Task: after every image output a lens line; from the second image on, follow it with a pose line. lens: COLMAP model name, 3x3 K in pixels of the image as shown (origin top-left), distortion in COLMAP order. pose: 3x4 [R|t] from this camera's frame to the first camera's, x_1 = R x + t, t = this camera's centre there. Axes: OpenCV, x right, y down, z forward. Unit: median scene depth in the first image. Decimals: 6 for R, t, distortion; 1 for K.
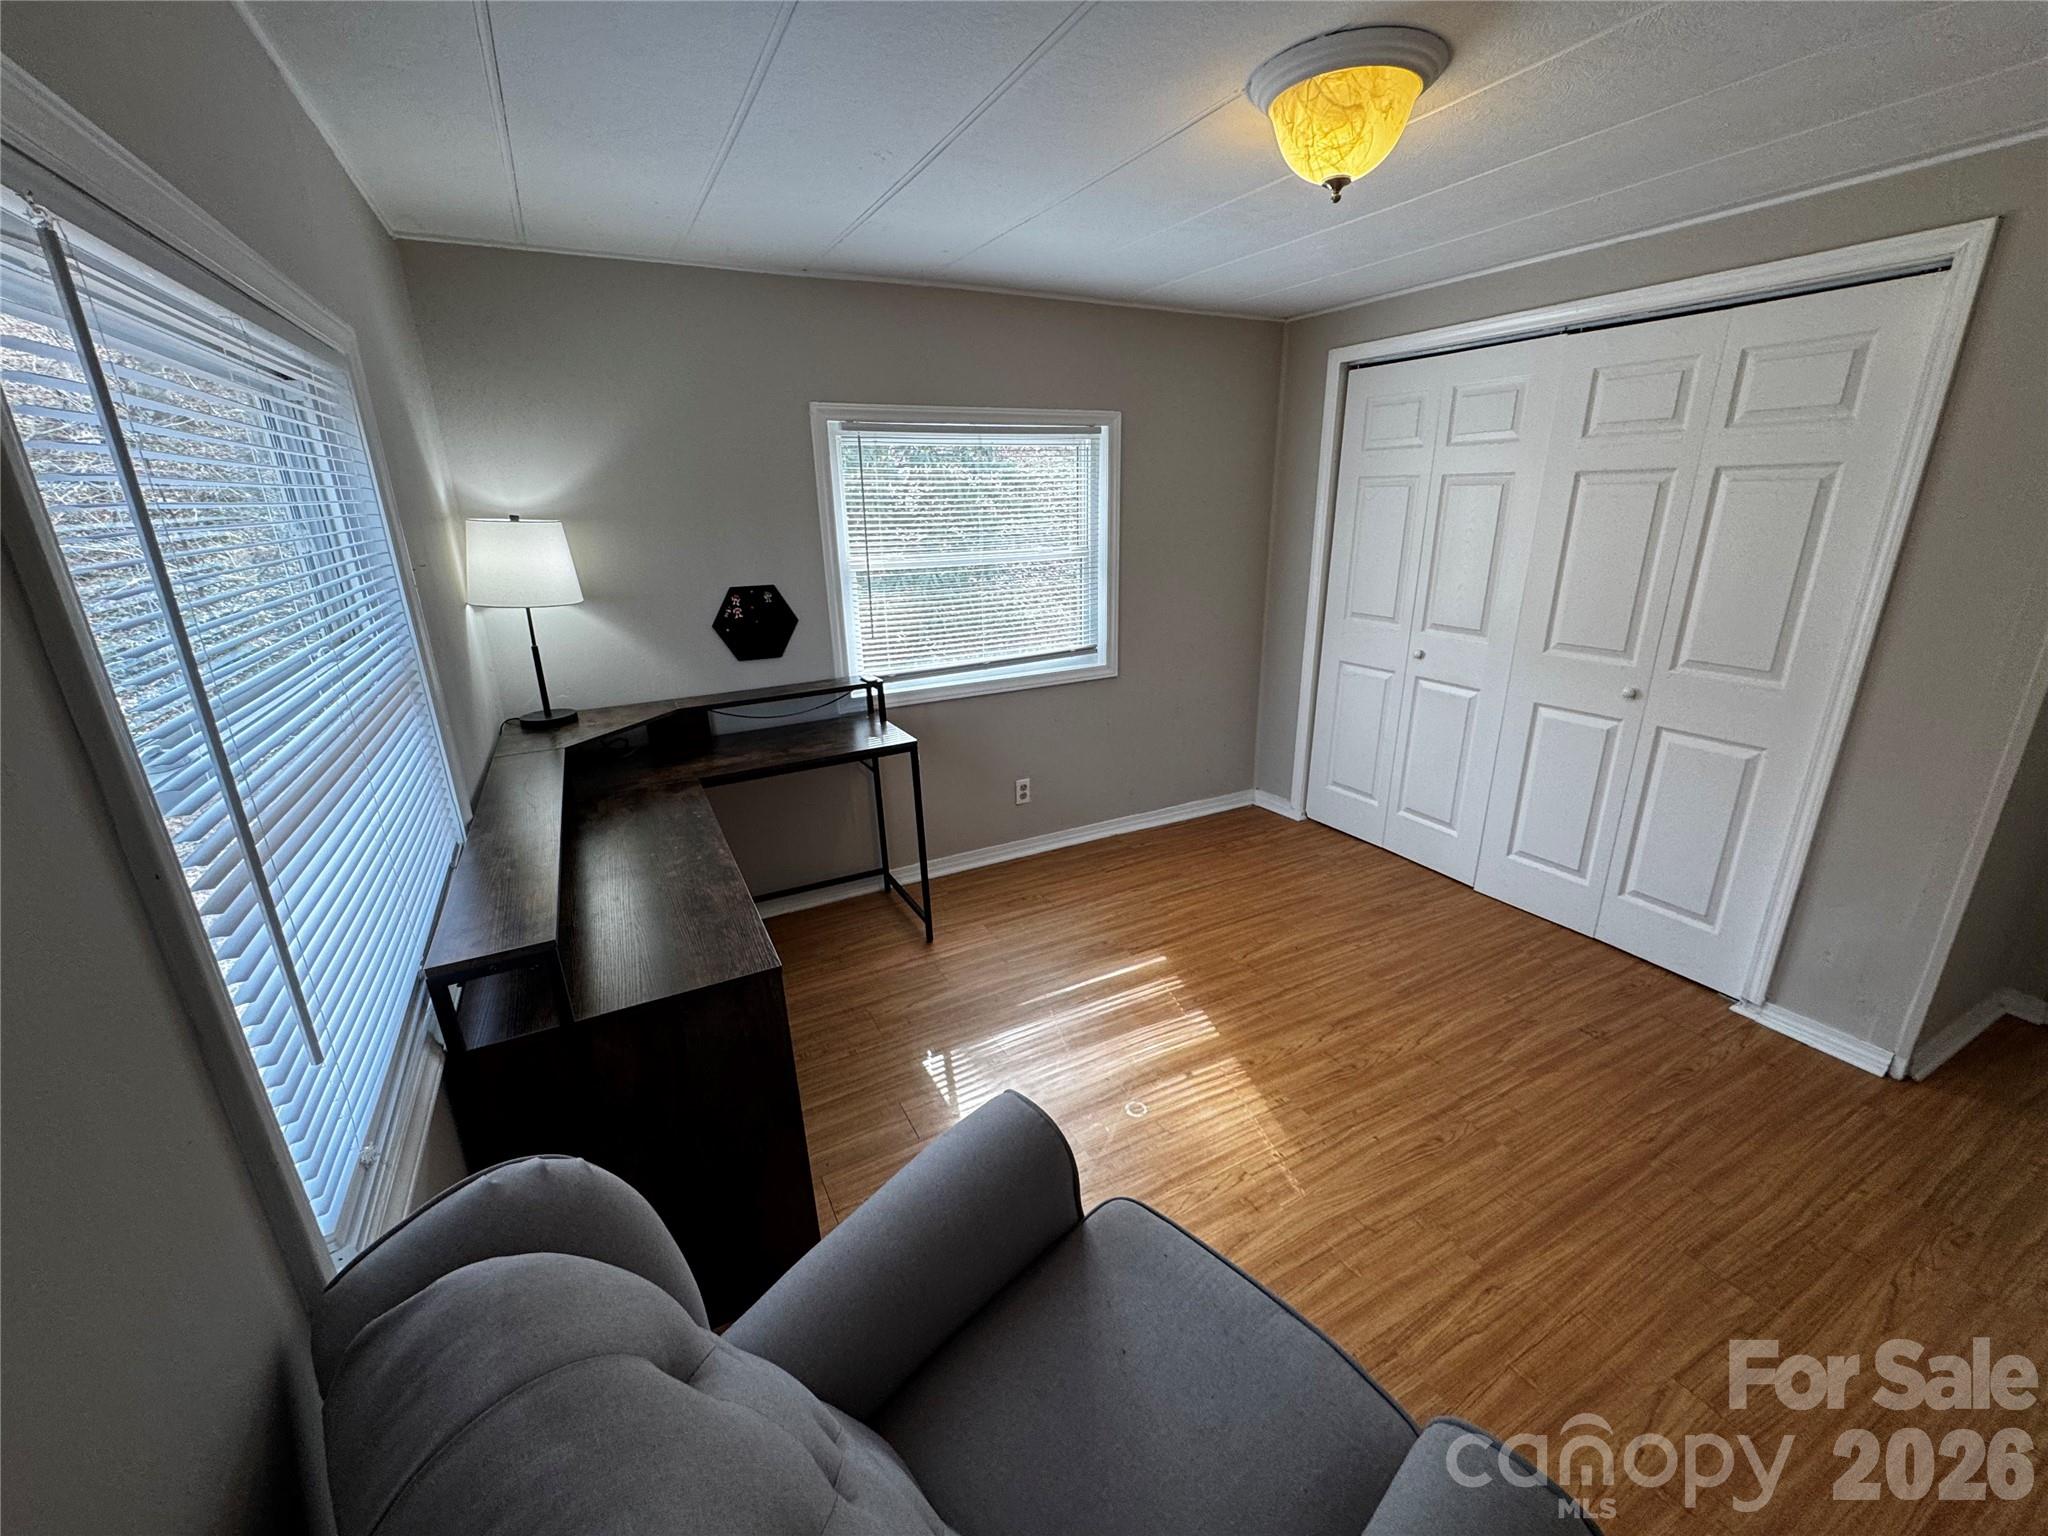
lens RADIAL K [[825.4, 0, 1027.9], [0, 825.4, 766.9], [0, 0, 1]] dist [-0.000297, -0.000424]
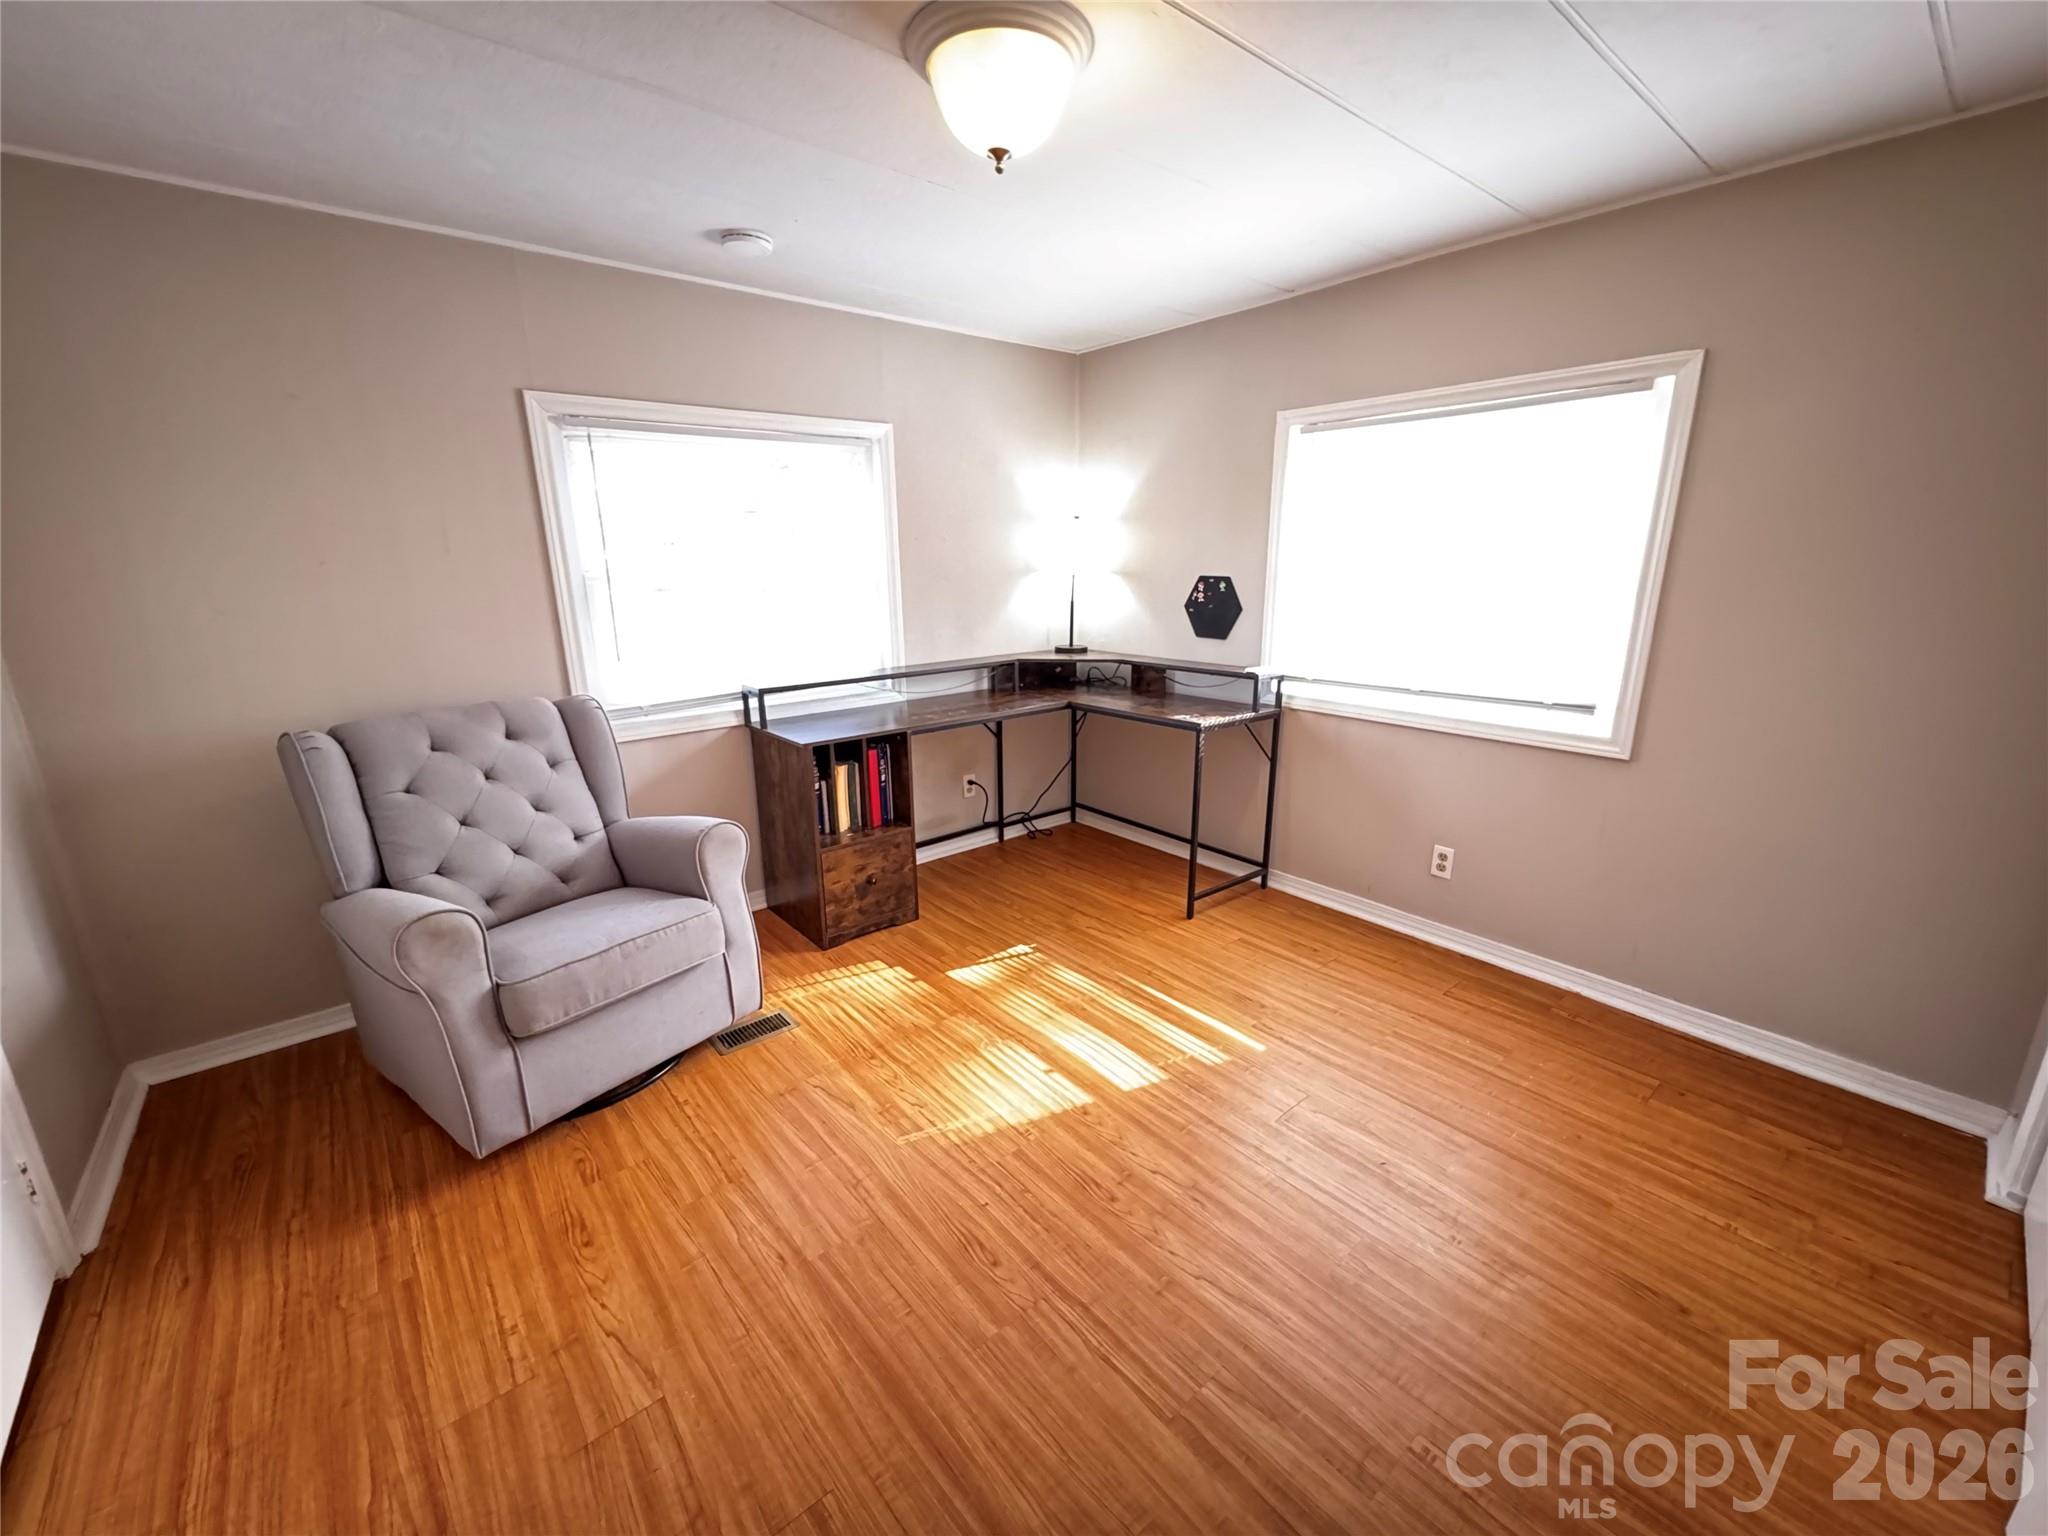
lens RADIAL K [[825.4, 0, 1028.9], [0, 825.4, 767.8], [0, 0, 1]] dist [-0.000297, -0.000424]
pose [[0.212417, 0.266366, -0.940174, 0.809467], [-0.301886, 0.932955, 0.196114, -0.115680], [0.929378, 0.242167, 0.278588, 0.497035]]
